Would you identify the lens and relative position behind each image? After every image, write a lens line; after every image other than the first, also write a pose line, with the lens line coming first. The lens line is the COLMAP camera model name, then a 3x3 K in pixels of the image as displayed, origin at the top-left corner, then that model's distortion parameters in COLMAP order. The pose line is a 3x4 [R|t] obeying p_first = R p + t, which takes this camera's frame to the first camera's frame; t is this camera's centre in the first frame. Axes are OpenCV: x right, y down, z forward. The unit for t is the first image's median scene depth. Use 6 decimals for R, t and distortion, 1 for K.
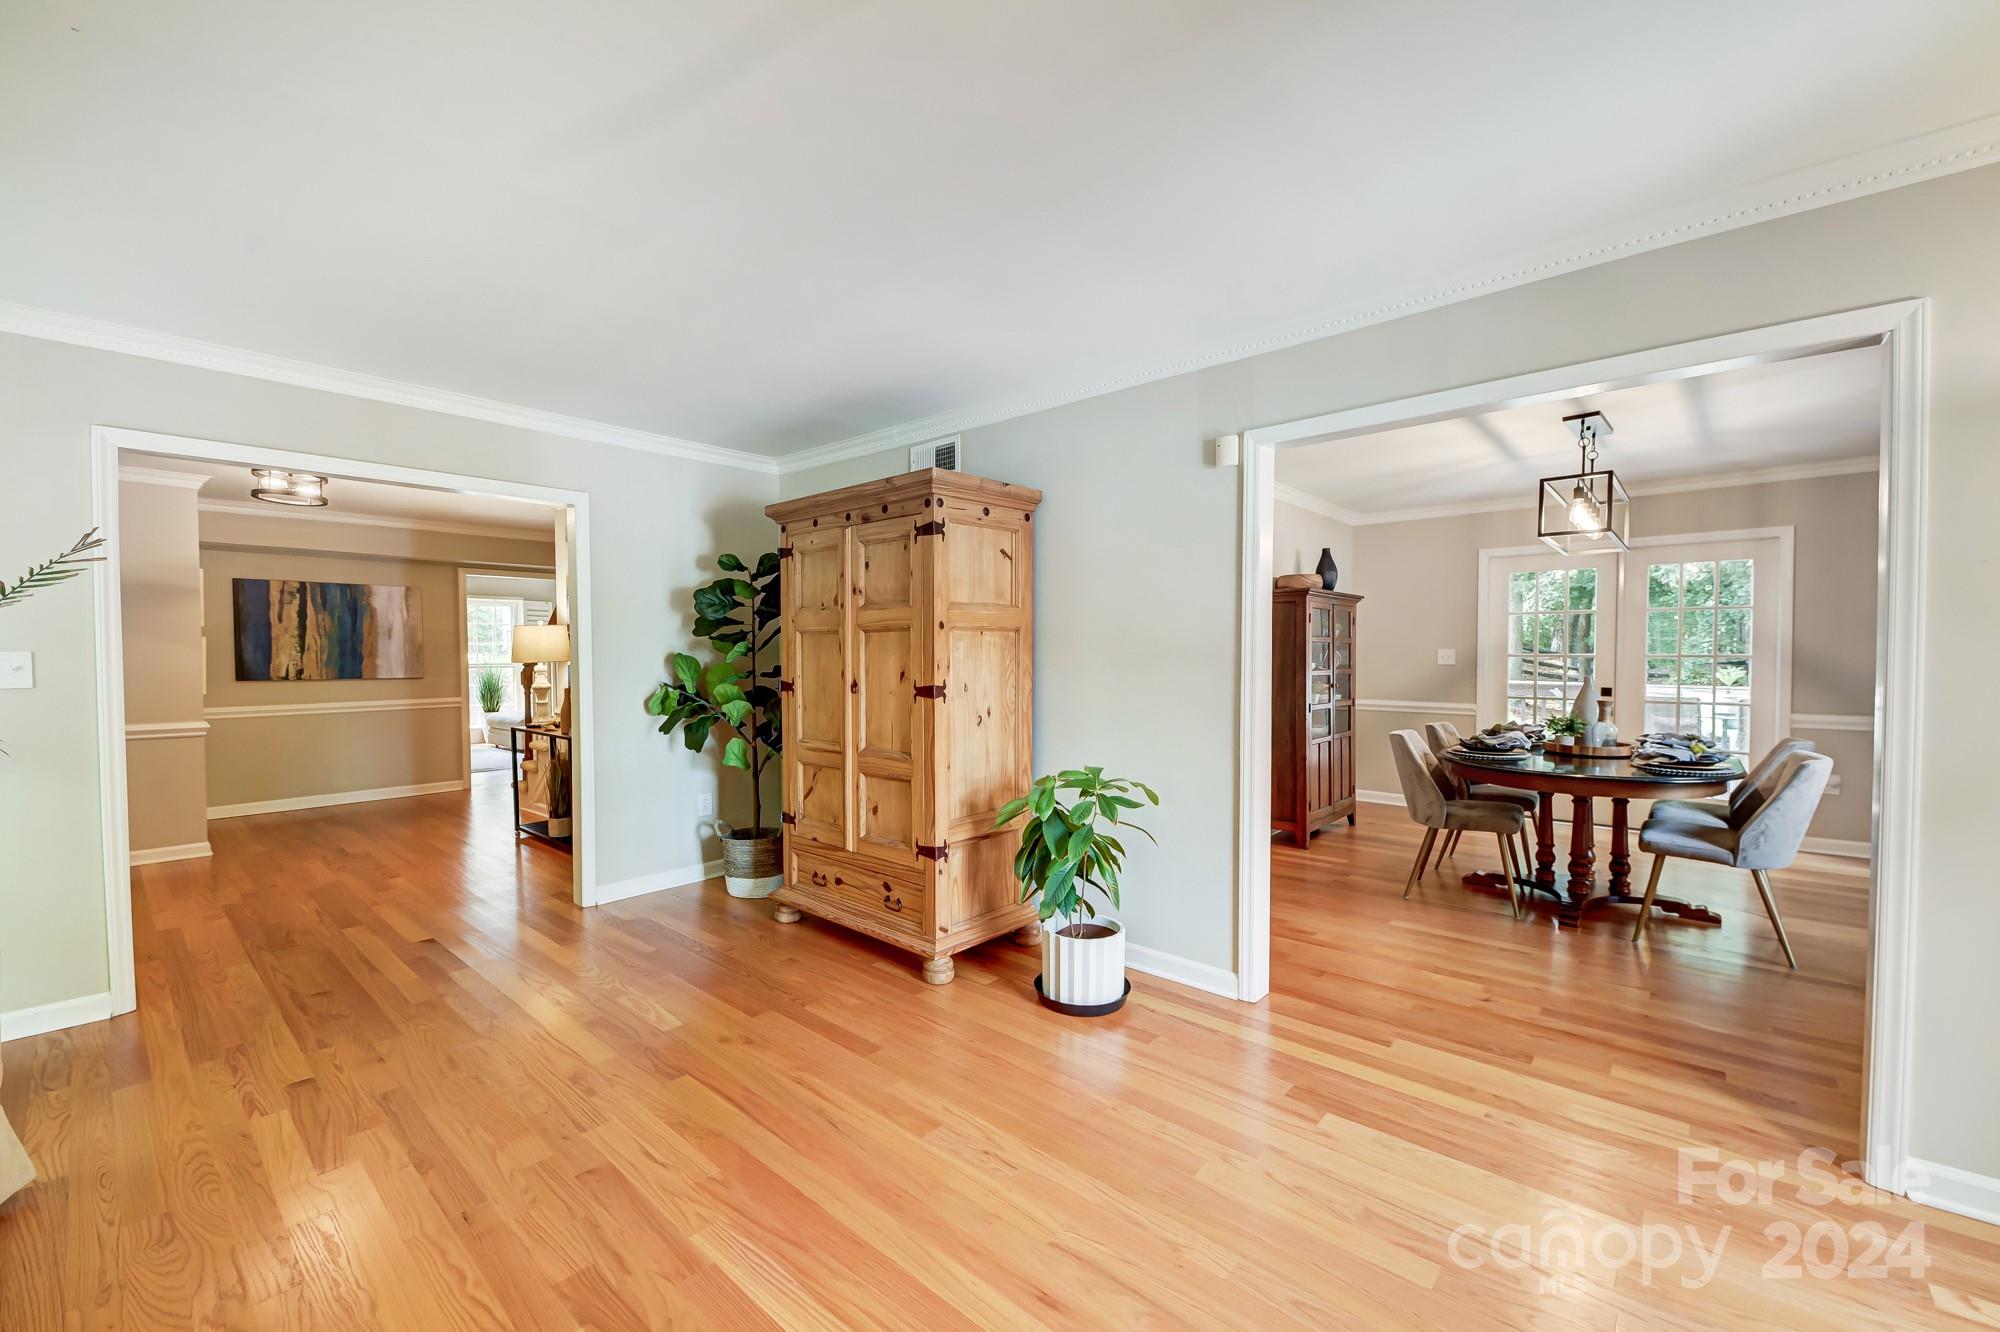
lens RADIAL K [[796.9, 0, 1000.5], [0, 796.9, 674.7], [0, 0, 1]] dist [0.015201, -0.010387]
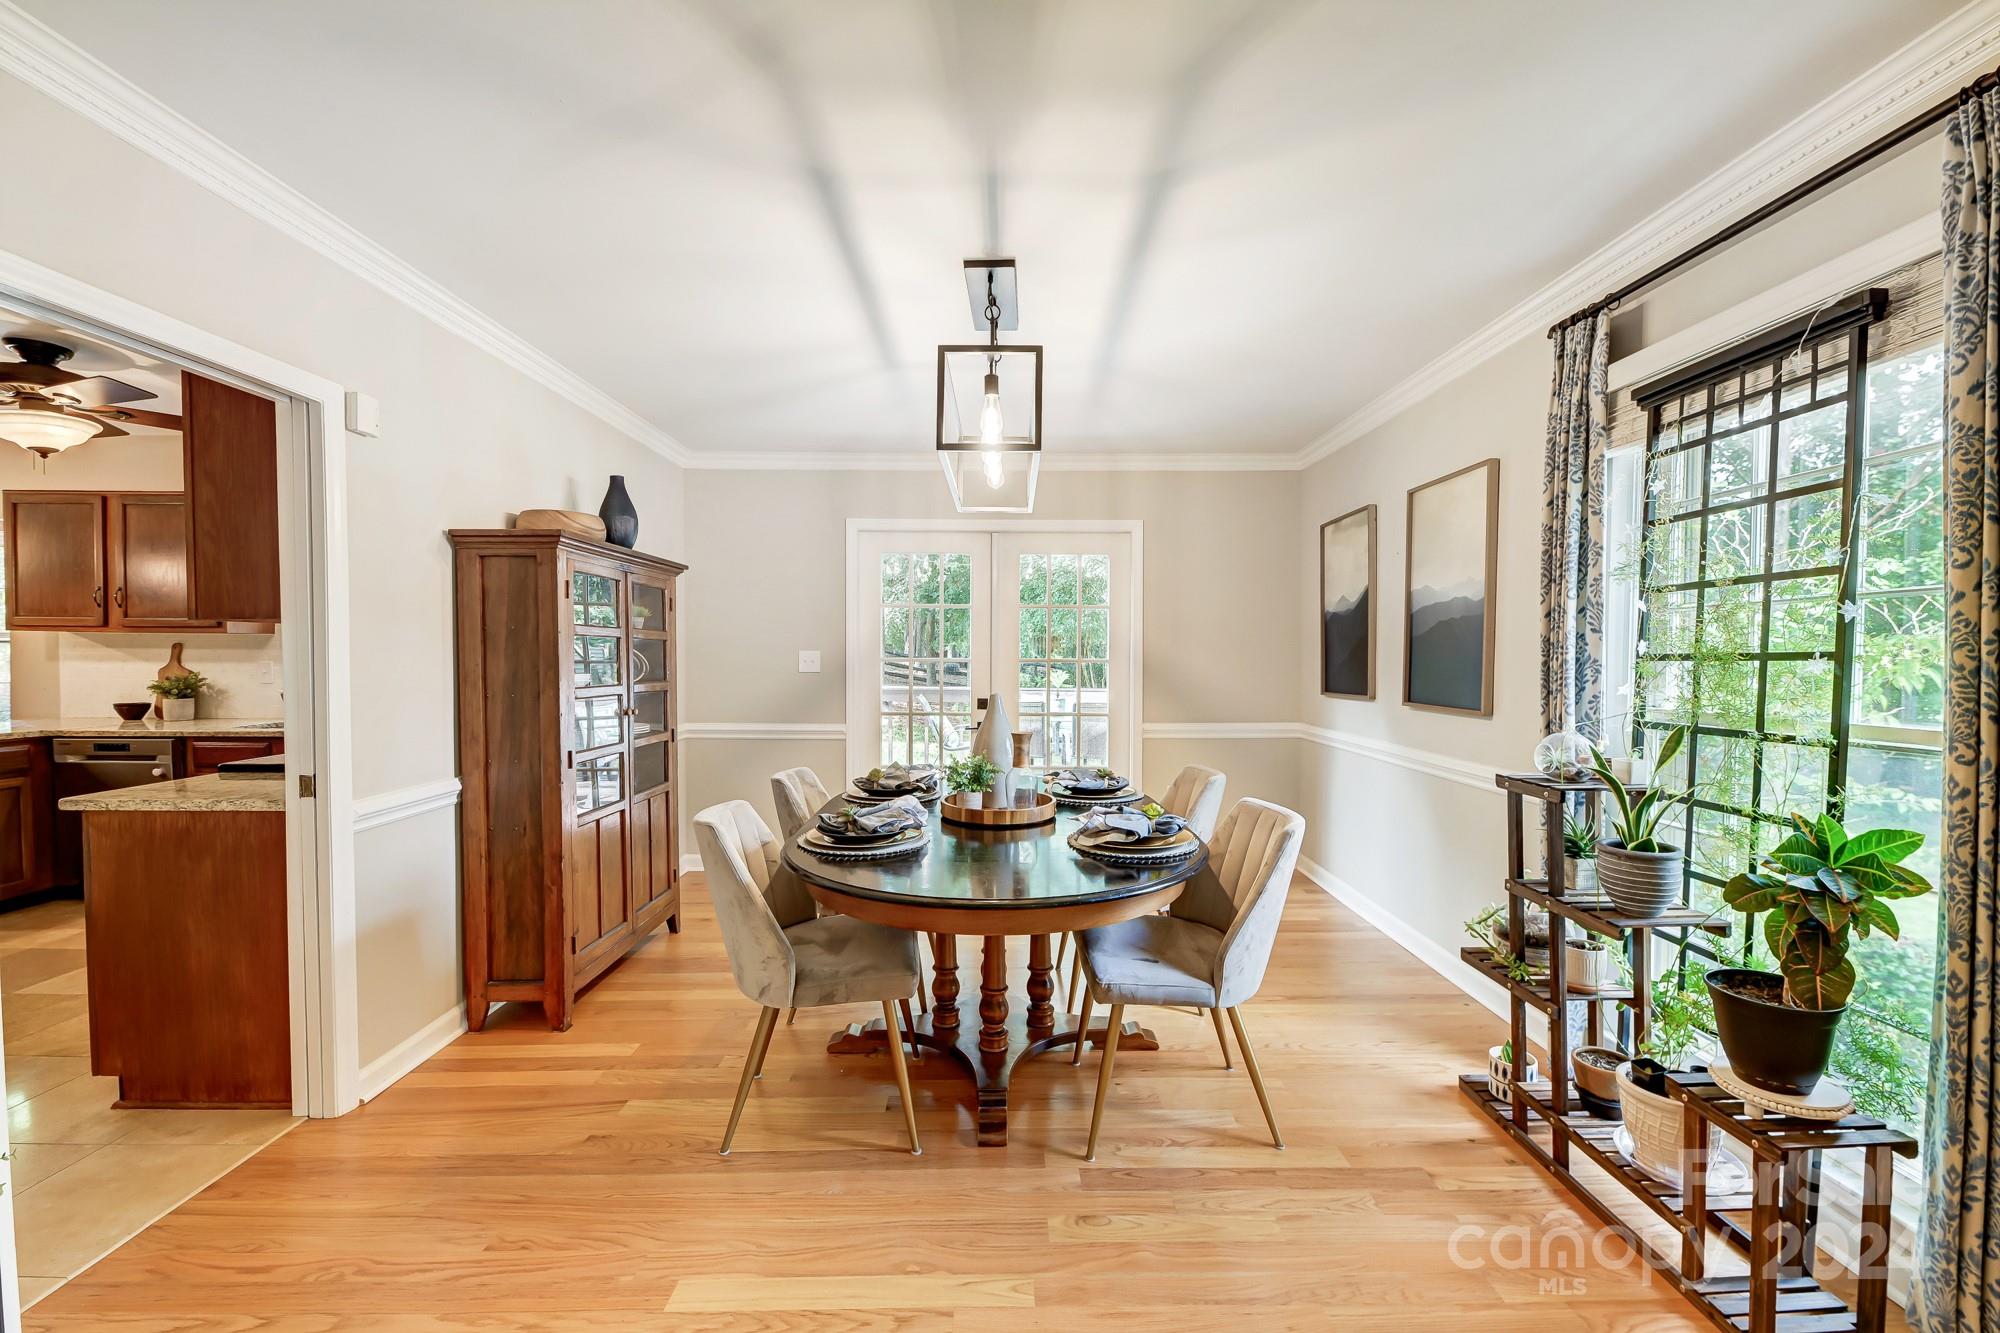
lens RADIAL K [[791.8, 0, 1003.4], [0, 791.8, 674.9], [0, 0, 1]] dist [0.016411, -0.009609]
pose [[0.744203, -0.012194, 0.667842, 0.255157], [0.013287, 0.999906, 0.003451, -0.012835], [-0.667822, 0.006305, 0.744295, 0.425359]]
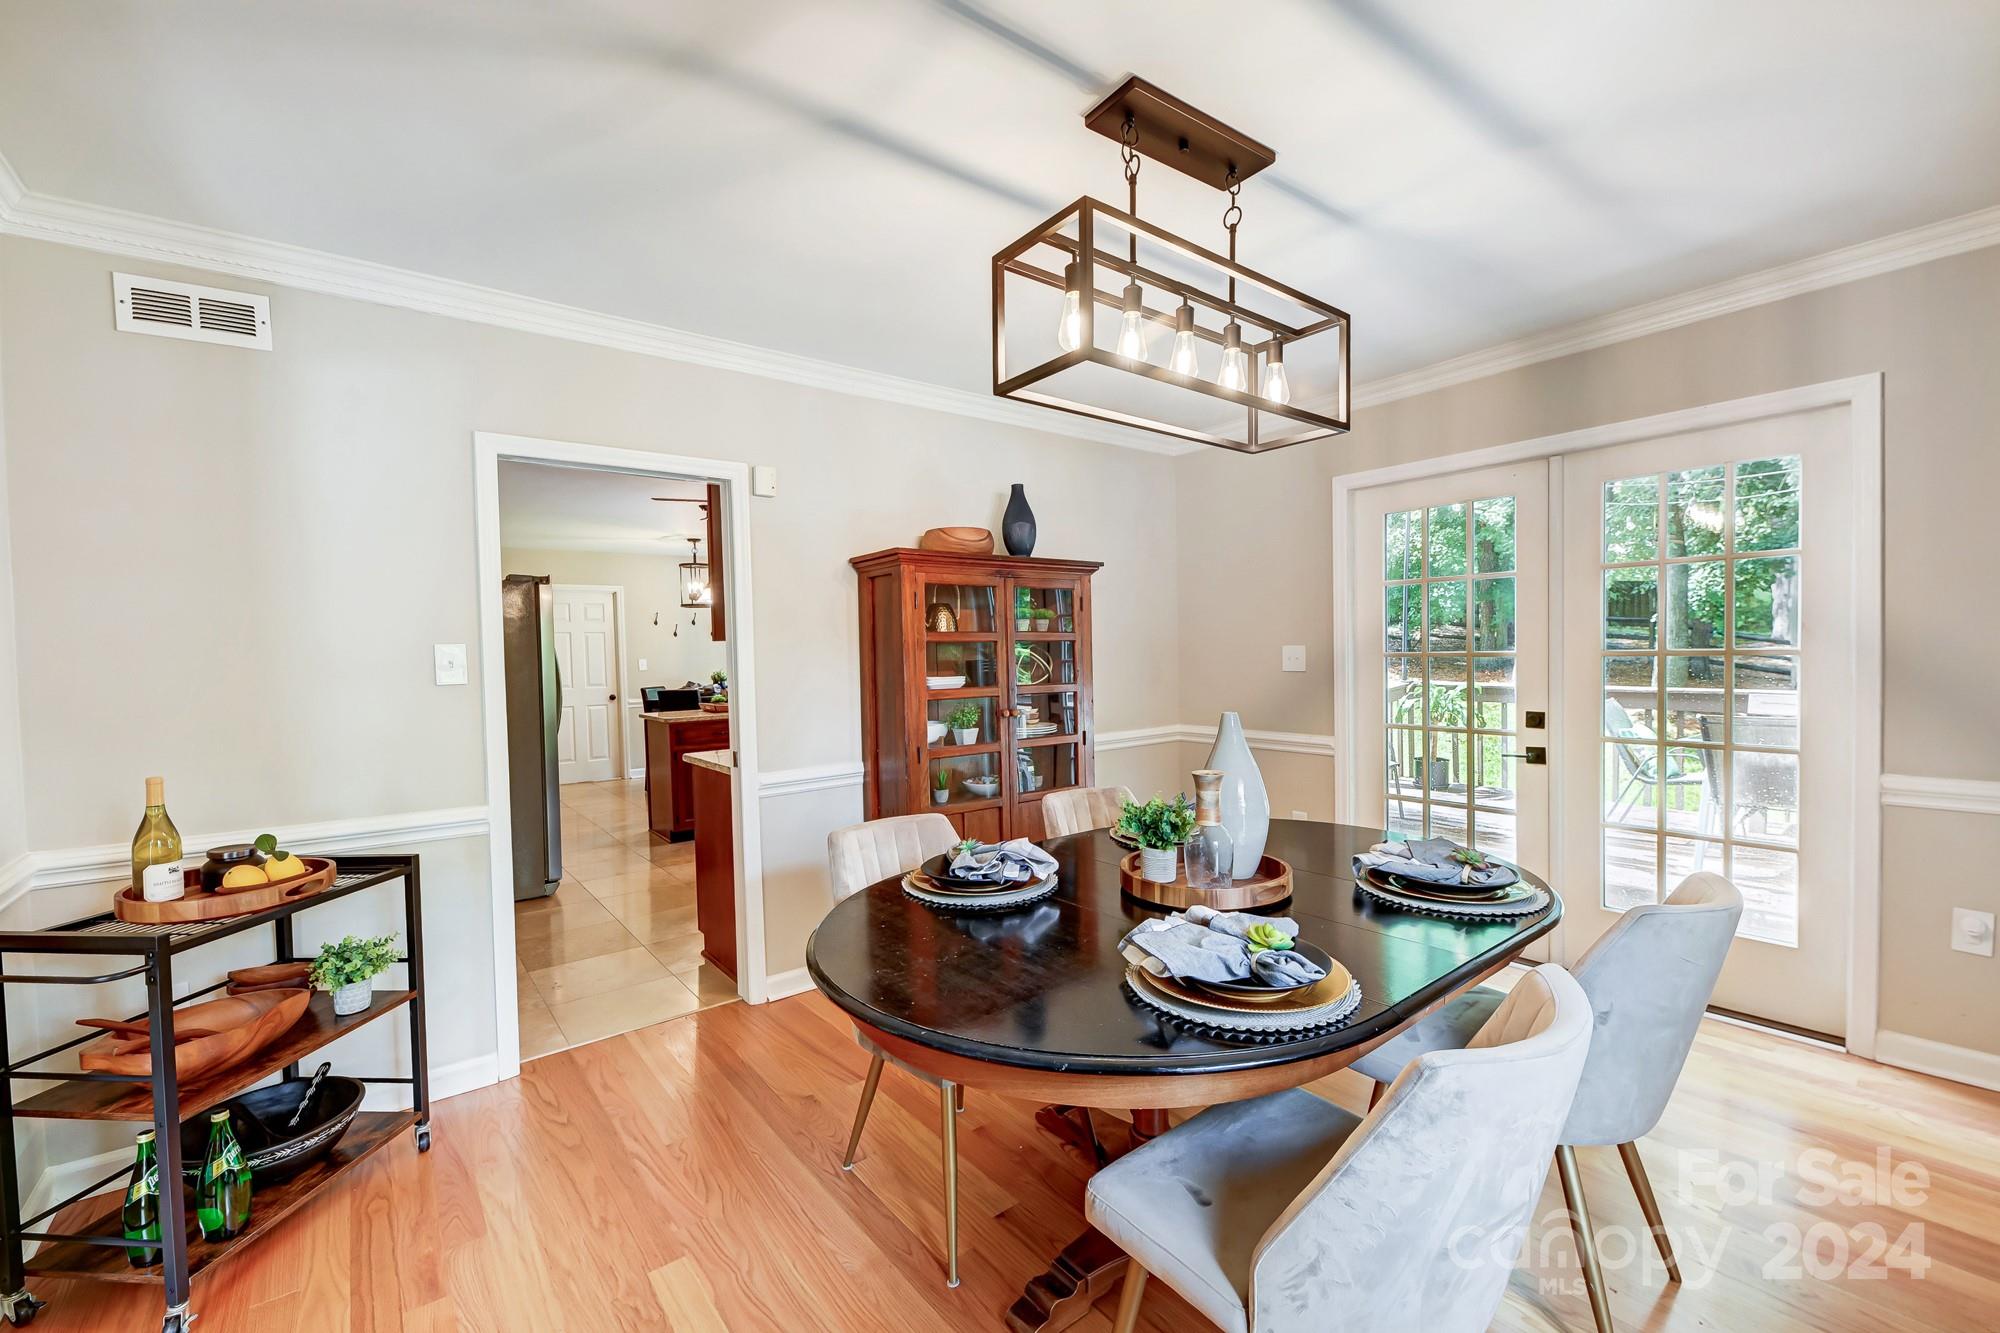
lens RADIAL K [[817.6, 0, 1009.4], [0, 817.6, 676.8], [0, 0, 1]] dist [0.017289, -0.010484]
pose [[0.983078, -0.012996, -0.182724, 0.576280], [0.014129, 0.999888, 0.004898, -0.018033], [0.182640, -0.007397, 0.983152, 0.433858]]
